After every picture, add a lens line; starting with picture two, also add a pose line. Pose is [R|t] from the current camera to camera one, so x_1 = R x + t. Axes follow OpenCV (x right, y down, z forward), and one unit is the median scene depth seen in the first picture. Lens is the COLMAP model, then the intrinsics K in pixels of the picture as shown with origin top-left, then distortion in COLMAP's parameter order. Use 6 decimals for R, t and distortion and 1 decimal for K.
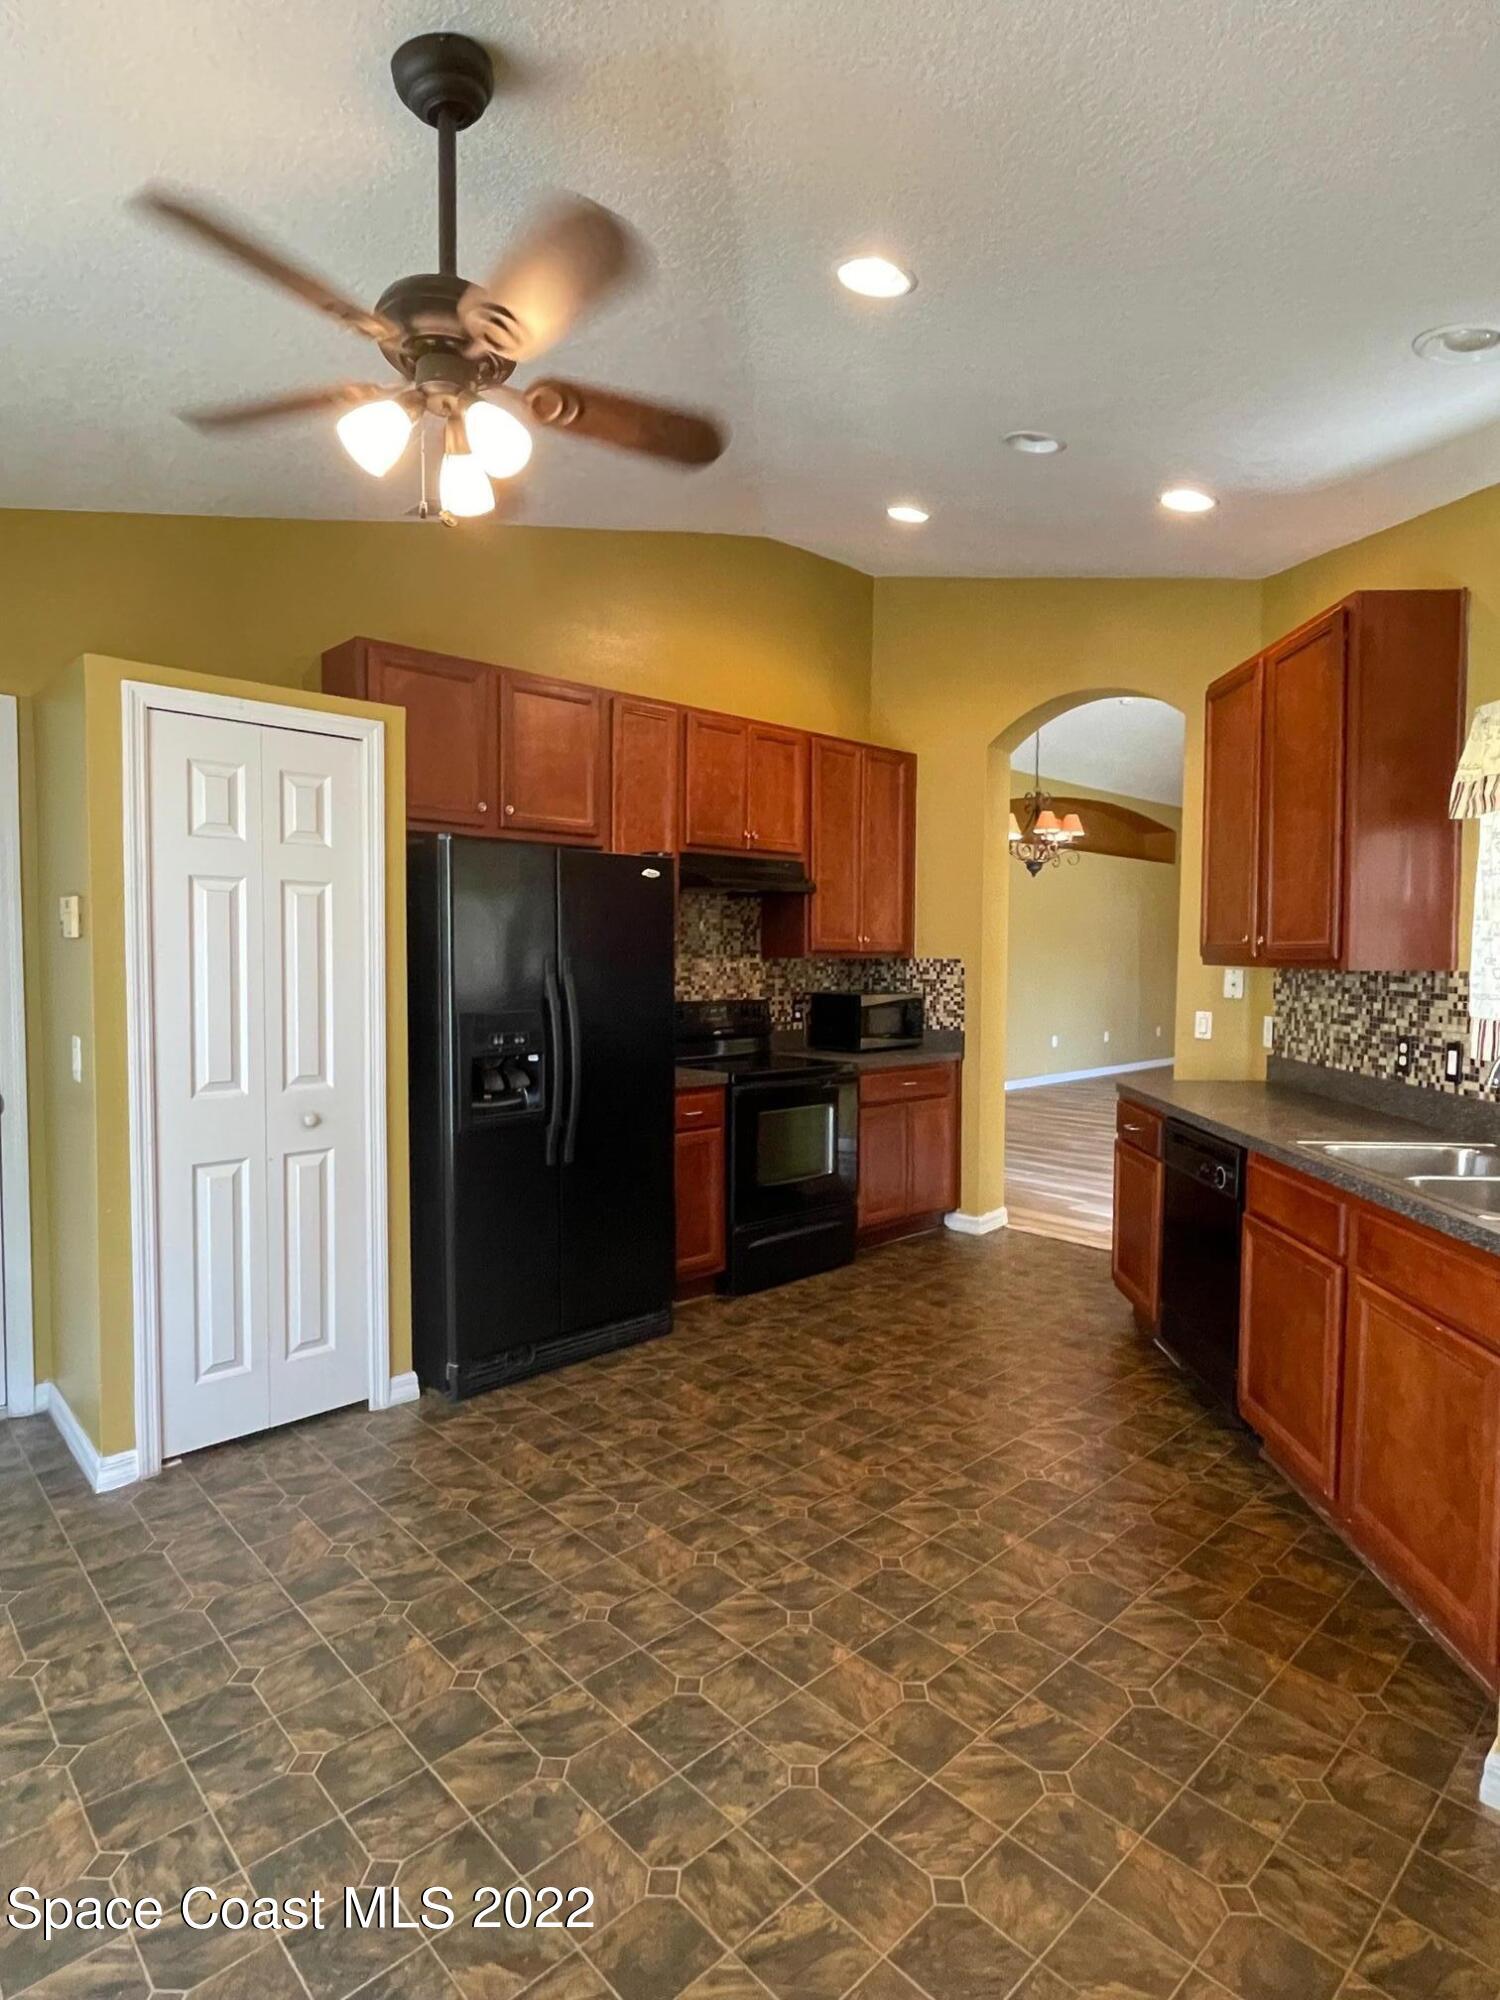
lens RADIAL K [[1062.0, 0, 794.3], [0, 1062.0, 1063.4], [0, 0, 1]] dist [0.002220, 0.000343]
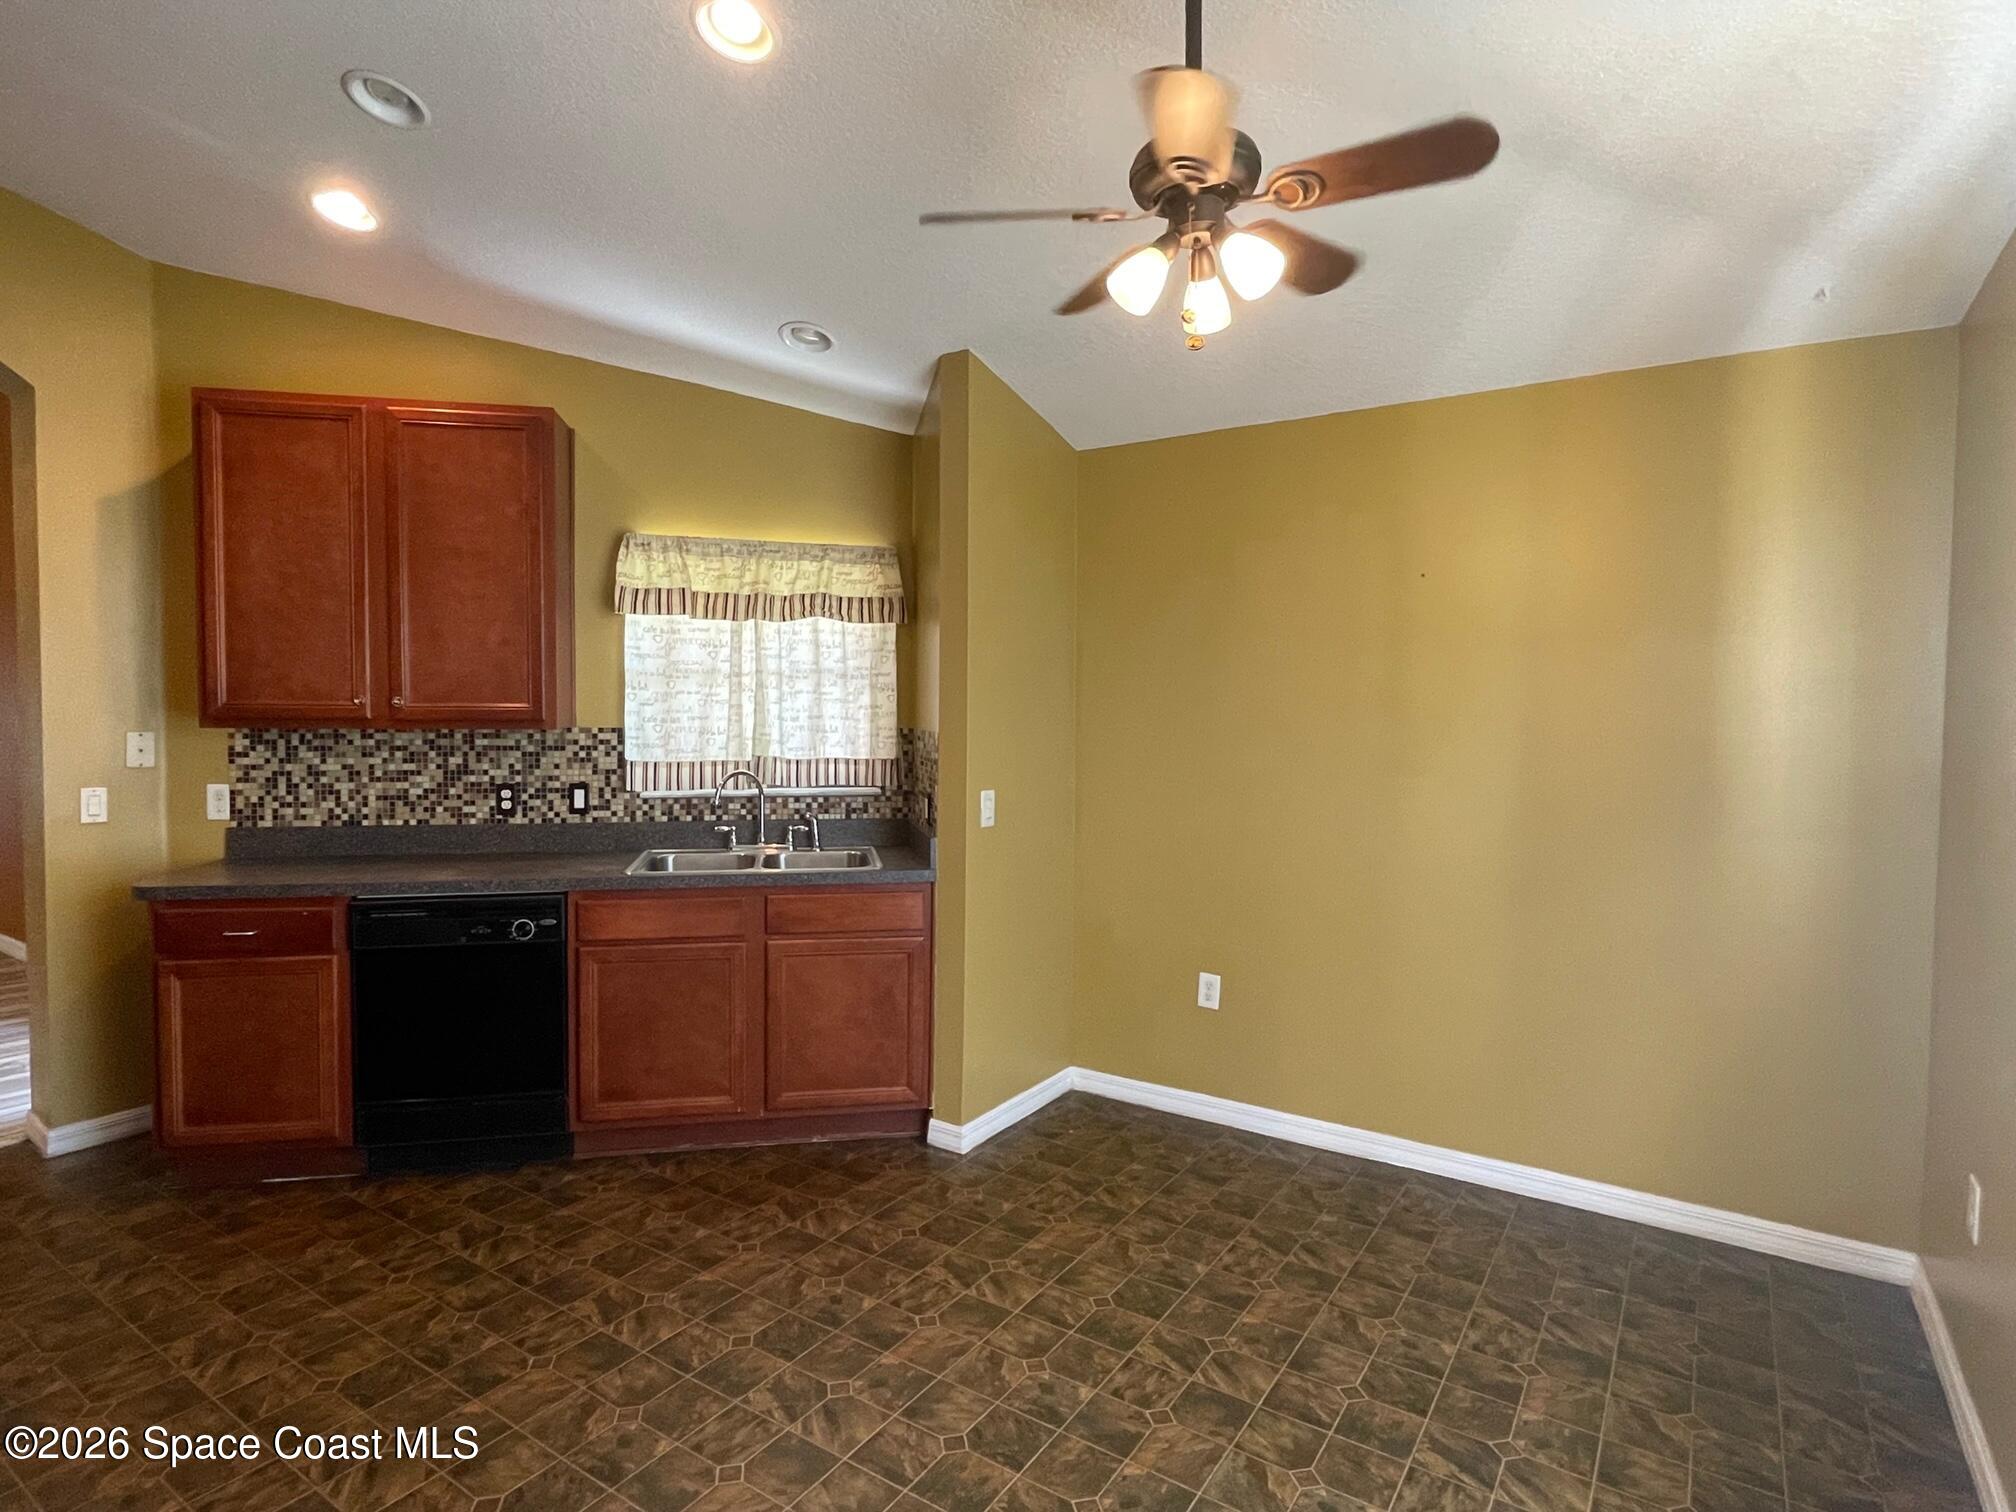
lens RADIAL K [[1070.5, 0, 1008.5], [0, 1070.5, 757.3], [0, 0, 1]] dist [0.002220, 0.000343]
pose [[-0.212374, -0.044617, 0.976169, -0.728747], [0.094715, 0.993314, 0.066007, -0.084080], [-0.972588, 0.106476, -0.206728, 0.739275]]
